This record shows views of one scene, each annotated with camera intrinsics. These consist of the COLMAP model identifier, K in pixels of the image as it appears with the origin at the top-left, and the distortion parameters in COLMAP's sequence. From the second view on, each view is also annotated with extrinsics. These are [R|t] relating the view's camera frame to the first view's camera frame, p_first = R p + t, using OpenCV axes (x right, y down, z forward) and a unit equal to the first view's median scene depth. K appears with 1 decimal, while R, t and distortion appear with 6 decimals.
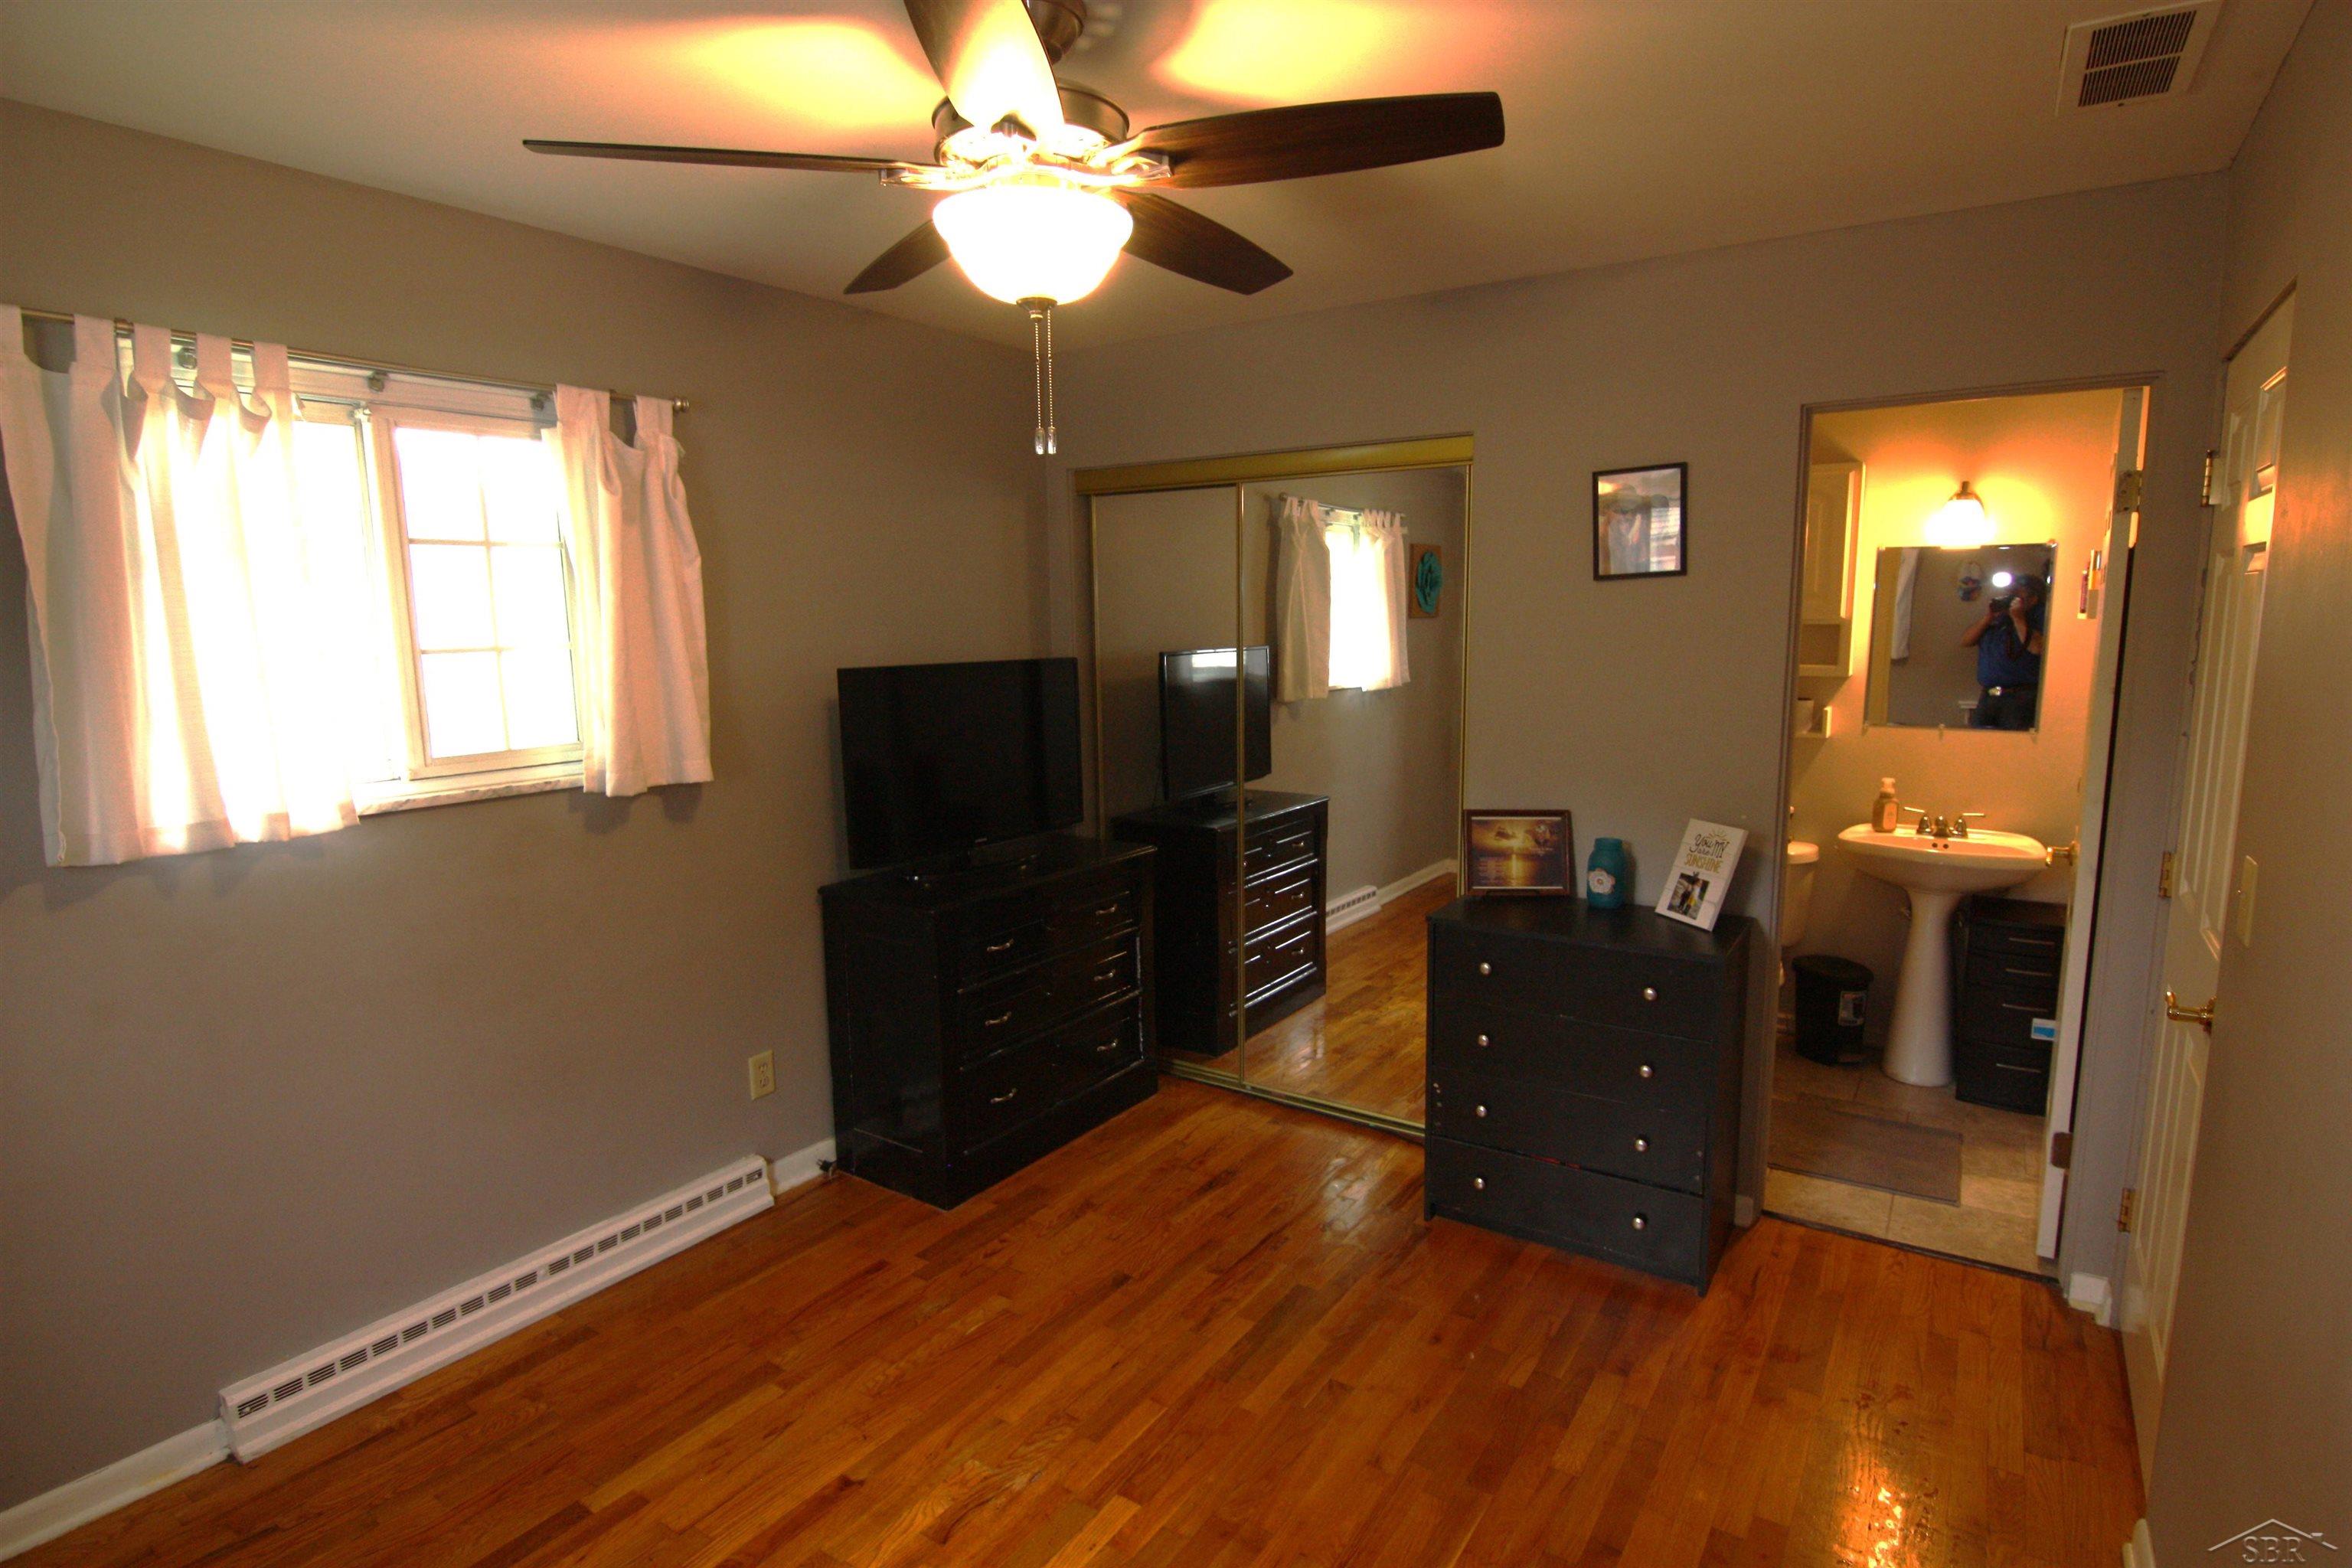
lens RADIAL K [[1211.4, 0, 1176.0], [0, 1211.4, 784.0], [0, 0, 1]] dist [-0.001257, -0.014644]
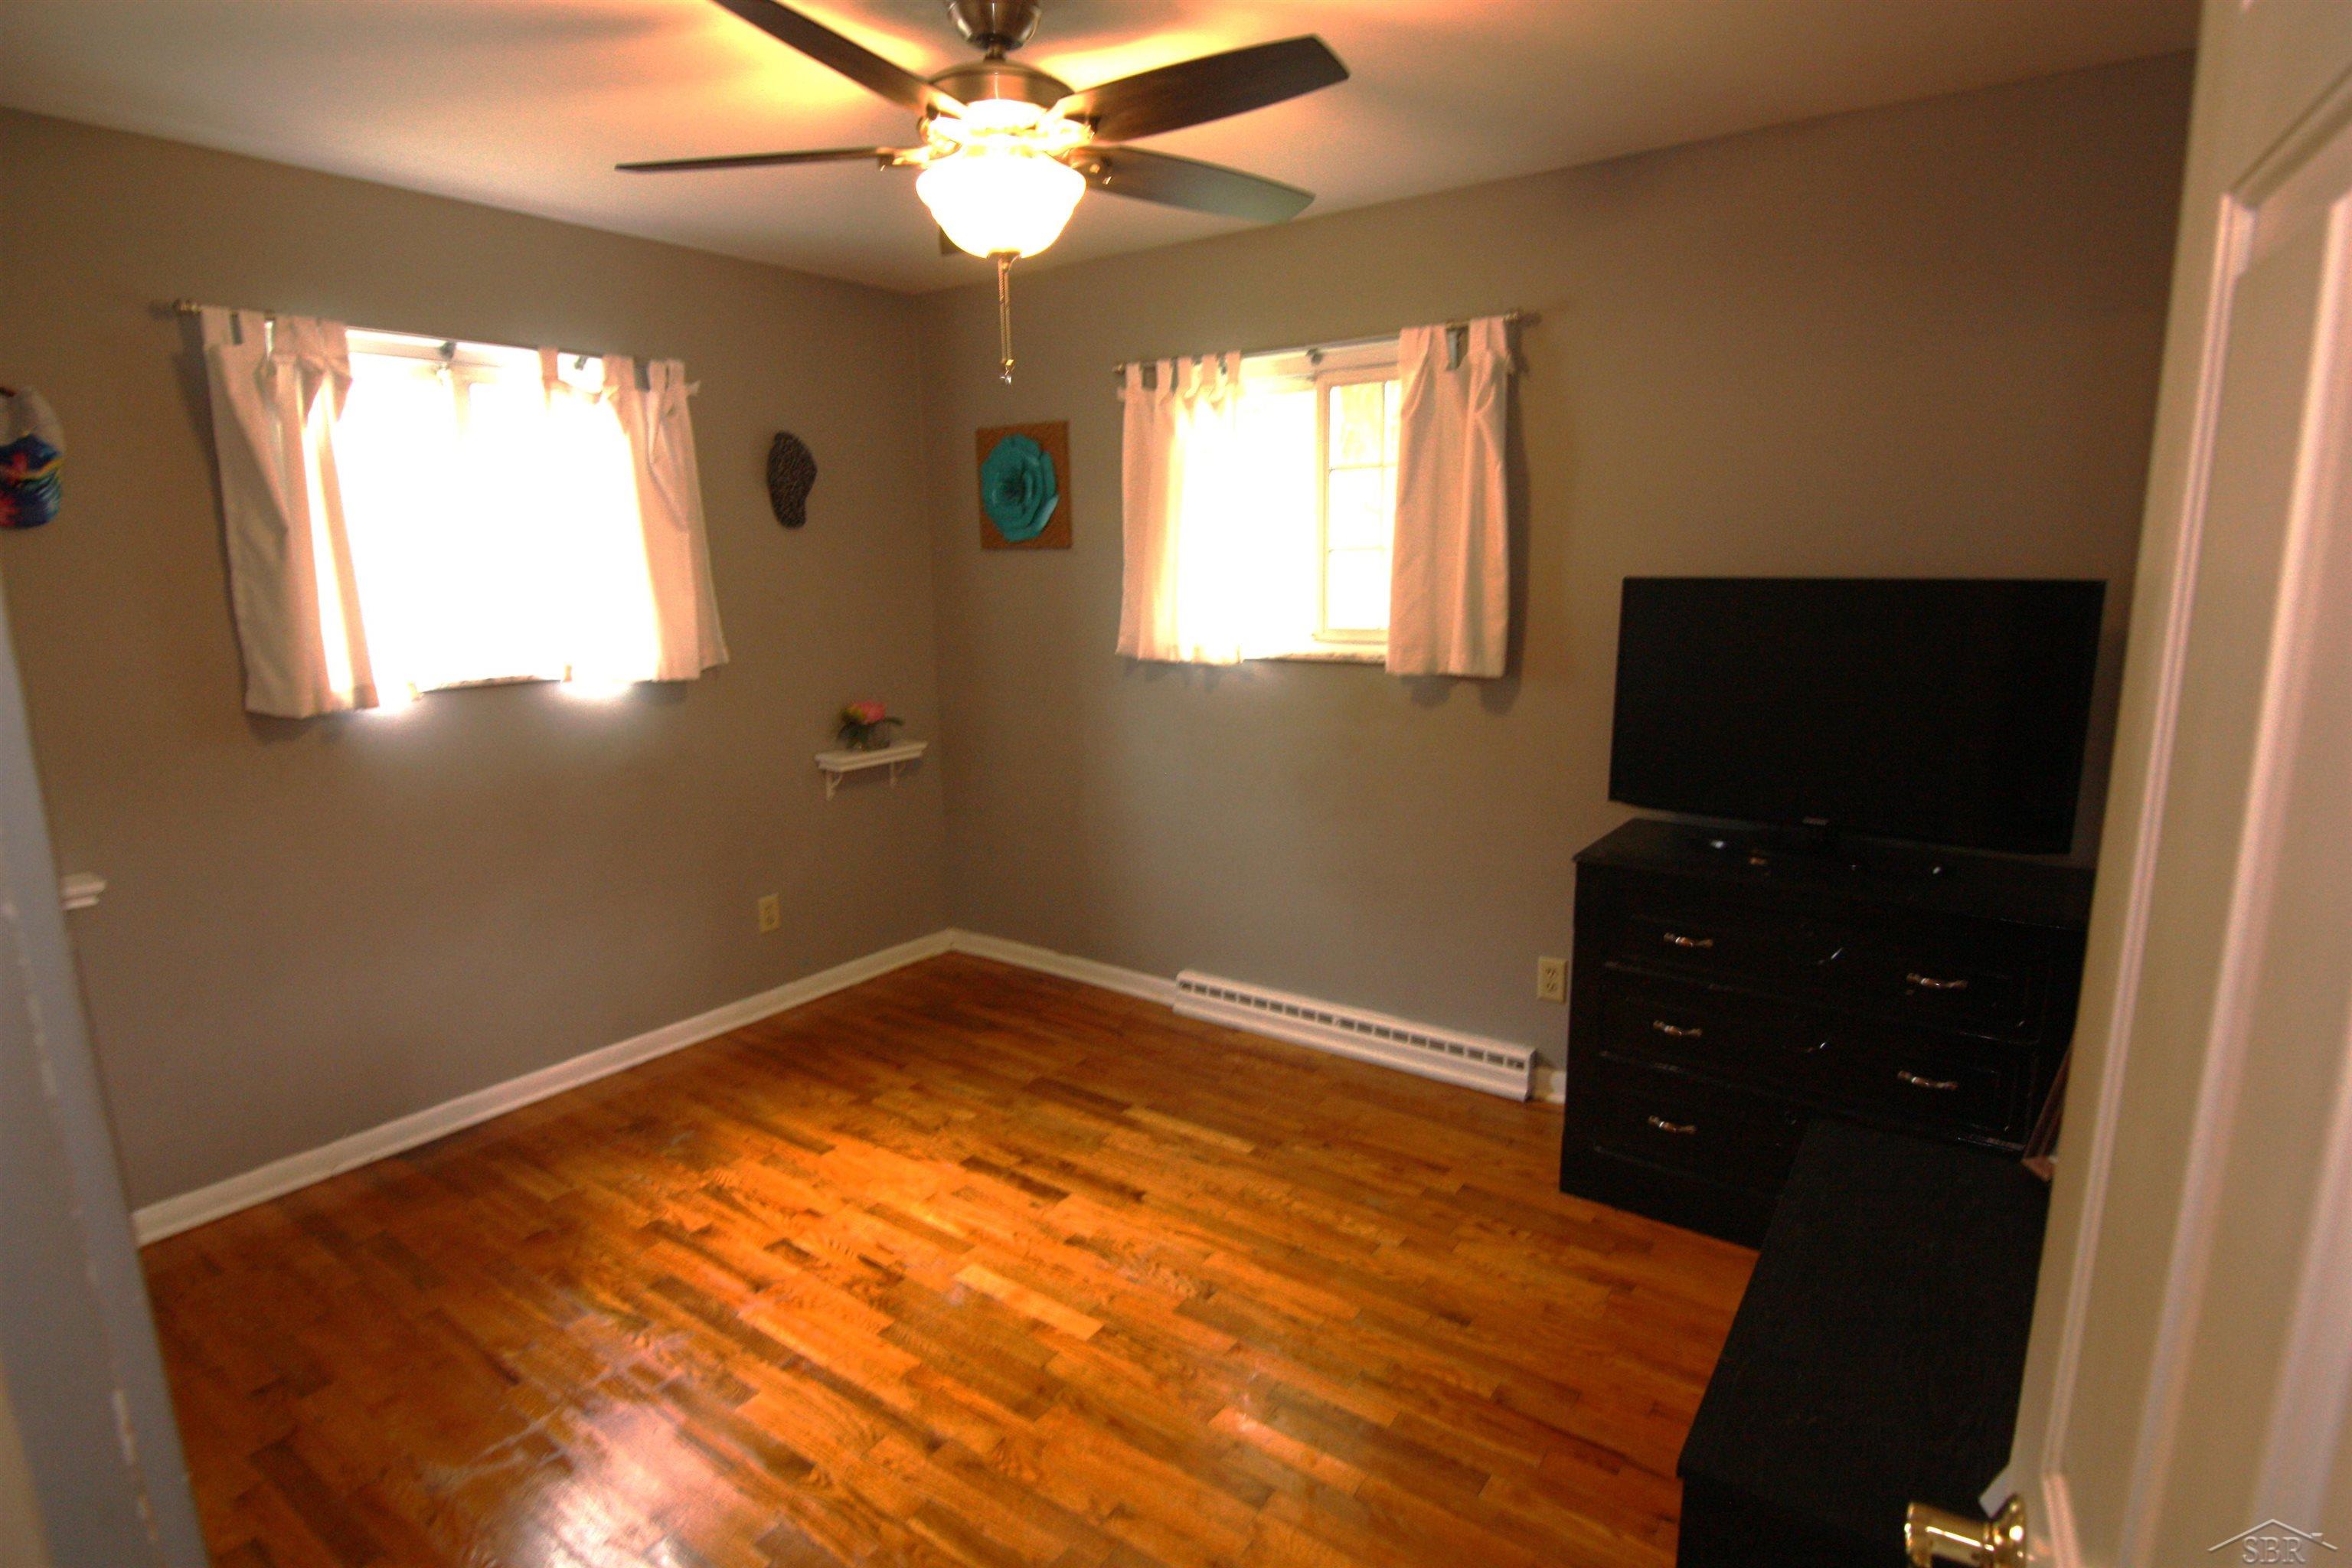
lens RADIAL K [[1211.4, 0, 1176.0], [0, 1211.4, 784.0], [0, 0, 1]] dist [-0.001257, -0.014644]
pose [[-0.040349, 0.197800, -0.979412, 0.830884], [-0.123588, 0.971695, 0.201333, -0.109141], [0.991513, 0.129168, -0.014761, 0.905987]]
